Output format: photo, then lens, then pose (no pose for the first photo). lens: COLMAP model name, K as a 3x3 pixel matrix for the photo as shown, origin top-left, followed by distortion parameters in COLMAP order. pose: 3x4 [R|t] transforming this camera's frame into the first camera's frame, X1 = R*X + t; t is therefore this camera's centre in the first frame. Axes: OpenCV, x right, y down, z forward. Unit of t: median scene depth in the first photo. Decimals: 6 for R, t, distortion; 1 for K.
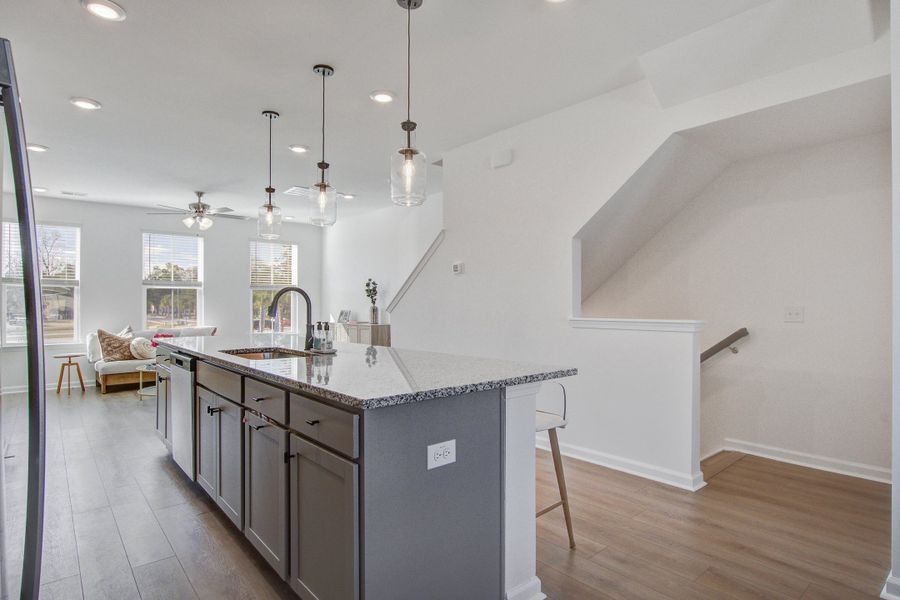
lens RADIAL K [[467.9, 0, 450.0], [0, 467.9, 300.0], [0, 0, 1]] dist [-0.019011, -0.000053]
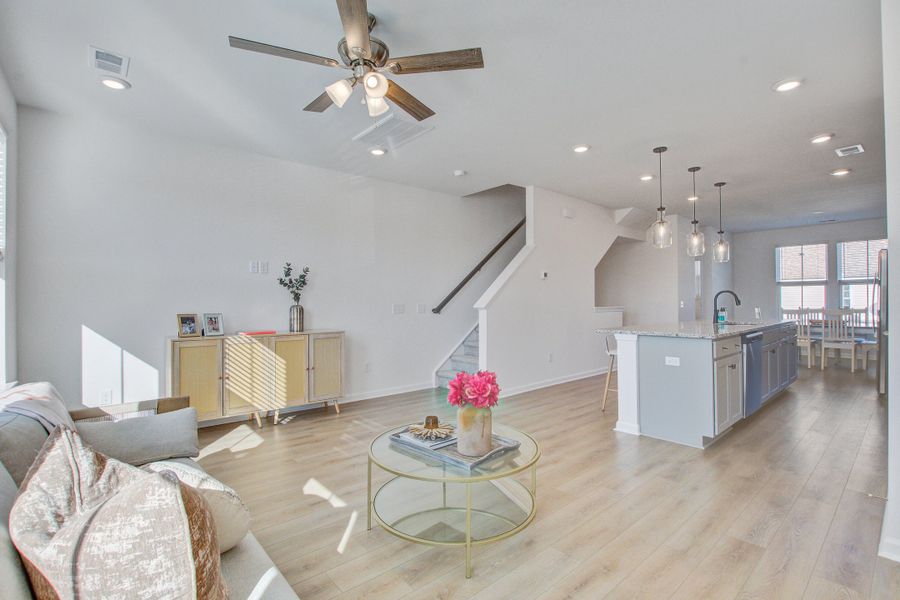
lens RADIAL K [[408.2, 0, 450.0], [0, 408.2, 300.0], [0, 0, 1]] dist [-0.030976, -0.000016]
pose [[0.006460, 0.003861, 0.999972, -0.861439], [-0.000680, 0.999992, -0.003857, 0.010032], [-0.999979, -0.000656, 0.006463, 0.909737]]
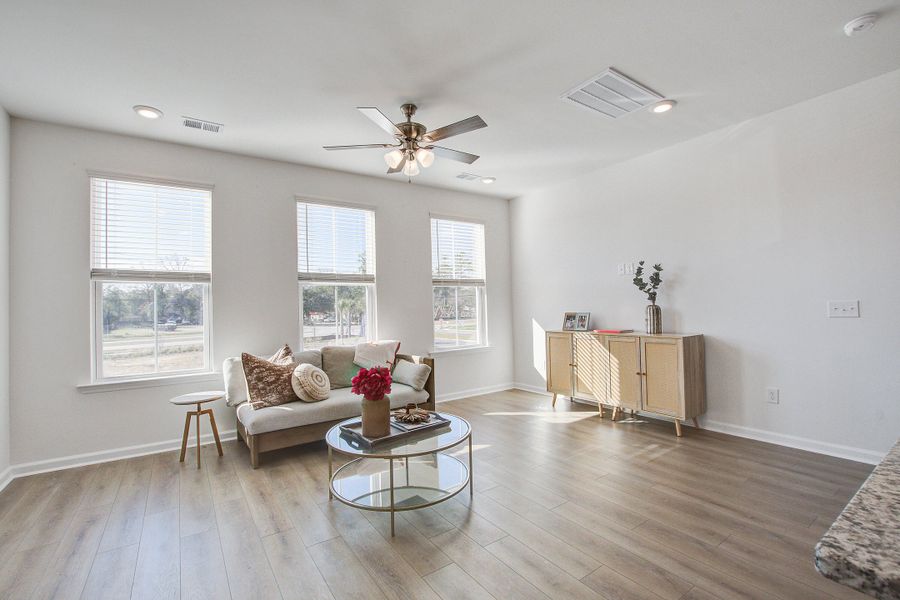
lens RADIAL K [[408.2, 0, 450.0], [0, 408.2, 300.0], [0, 0, 1]] dist [-0.030976, -0.000016]
pose [[0.991845, -0.024795, -0.125018, -0.422205], [0.023115, 0.999622, -0.014868, 0.010047], [0.125339, 0.011857, 0.992043, 0.509752]]
